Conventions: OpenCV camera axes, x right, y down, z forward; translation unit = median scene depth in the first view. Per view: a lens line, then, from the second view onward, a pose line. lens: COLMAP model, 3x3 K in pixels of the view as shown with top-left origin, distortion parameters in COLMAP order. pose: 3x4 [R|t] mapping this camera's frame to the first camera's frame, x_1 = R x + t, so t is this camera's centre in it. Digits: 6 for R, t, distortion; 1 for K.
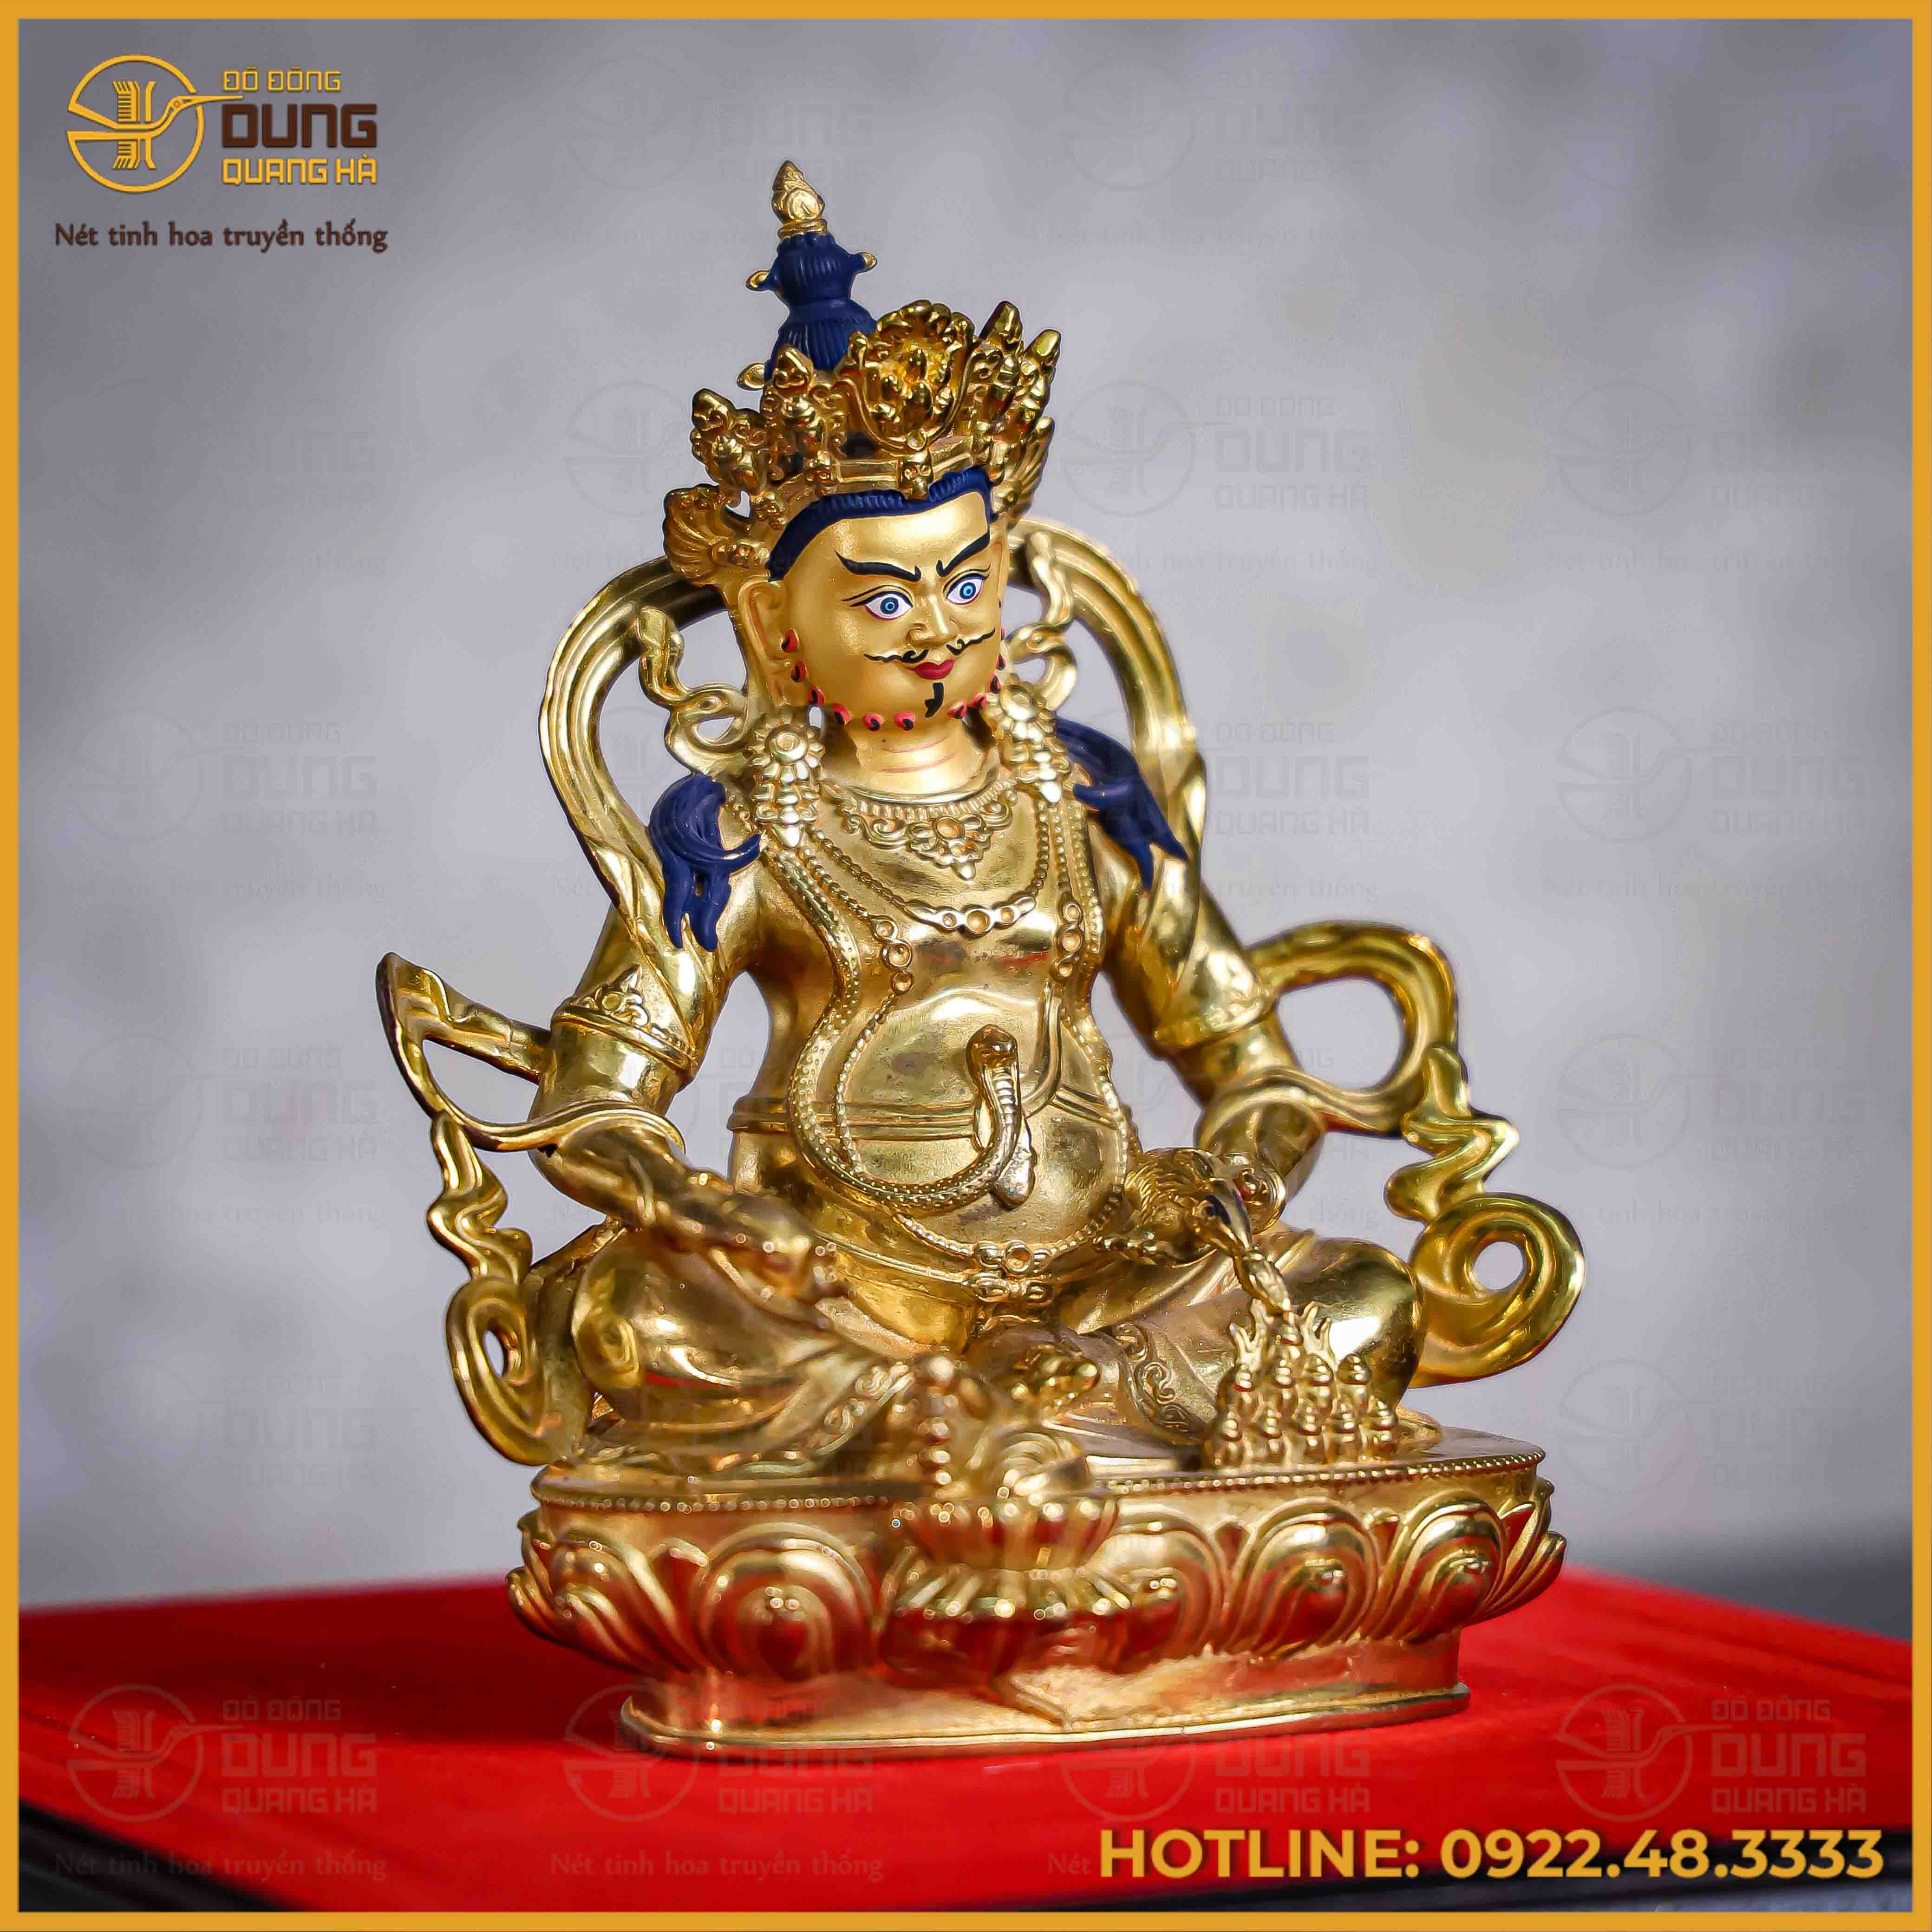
lens RADIAL K [[8939.3, 0, 966.0], [0, 8939.3, 966.0], [0, 0, 1]] dist [0.382668, 45.566684]
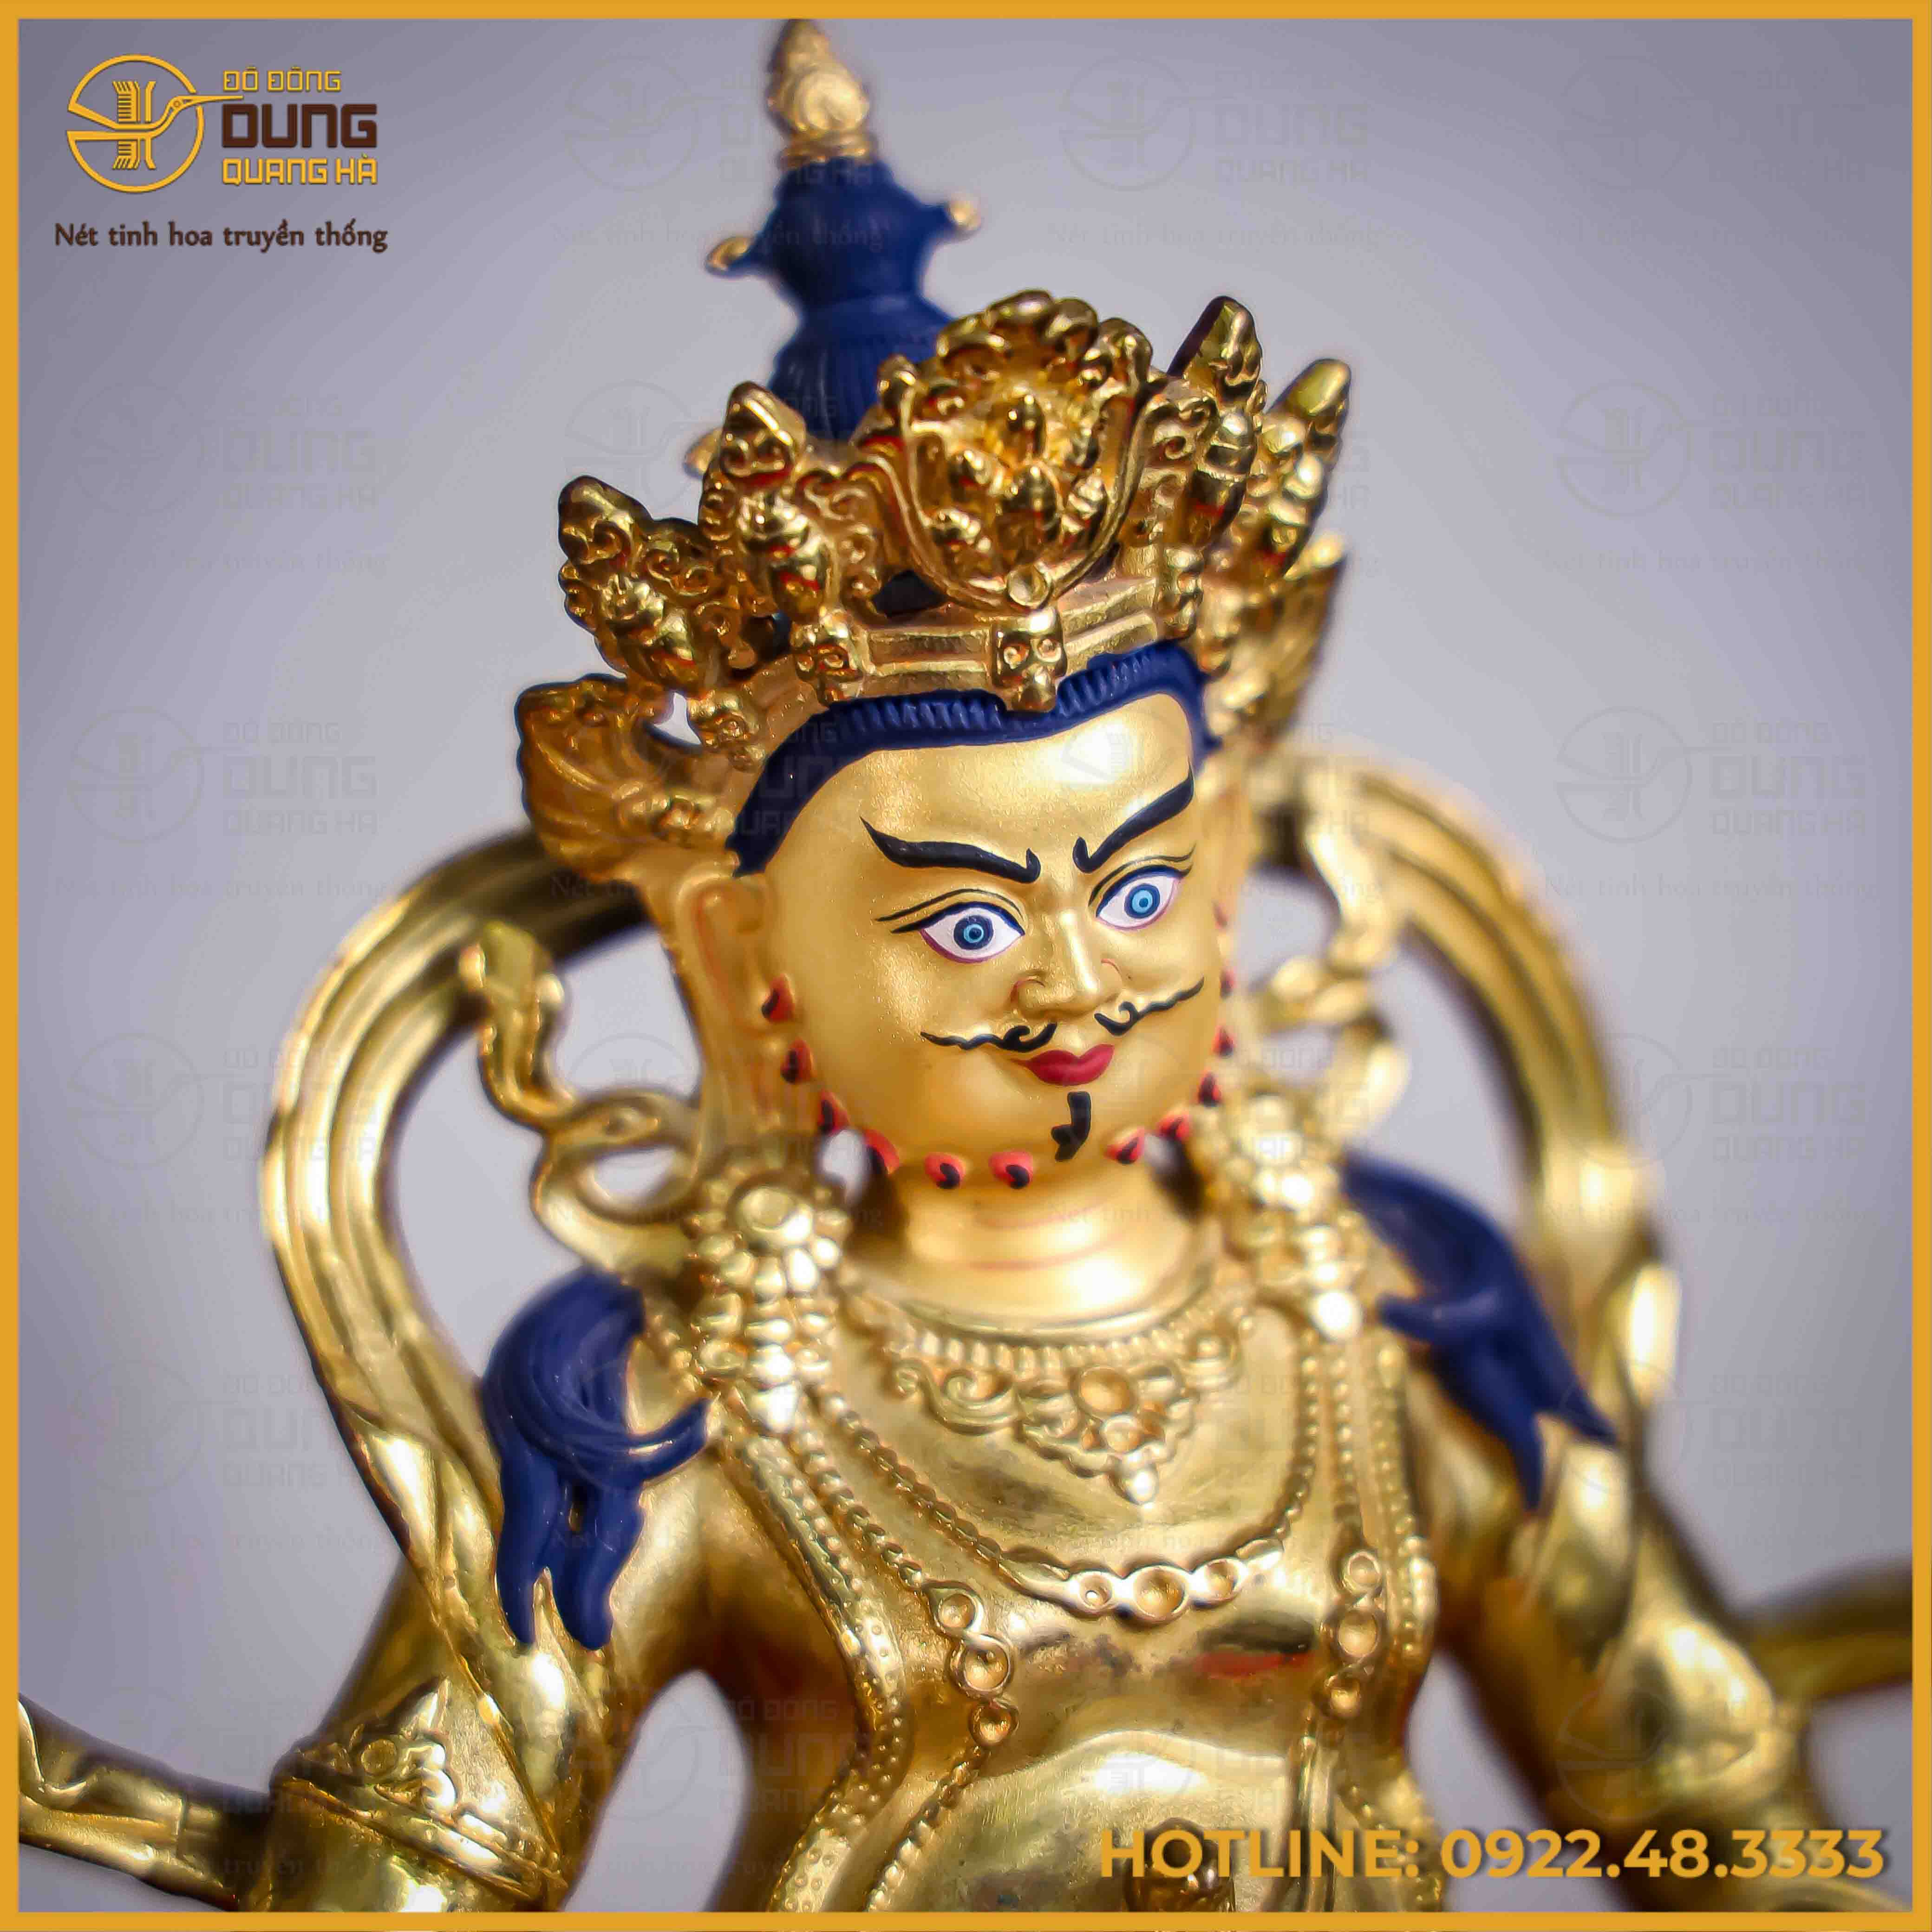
lens RADIAL K [[8559.6, 0, 966.0], [0, 8559.6, 966.0], [0, 0, 1]] dist [0.414199, 5.199428]
pose [[0.995819, 0.011630, -0.090601, 0.032191], [-0.012639, 0.999864, -0.010566, -0.033495], [0.090466, 0.011667, 0.995831, 0.543213]]
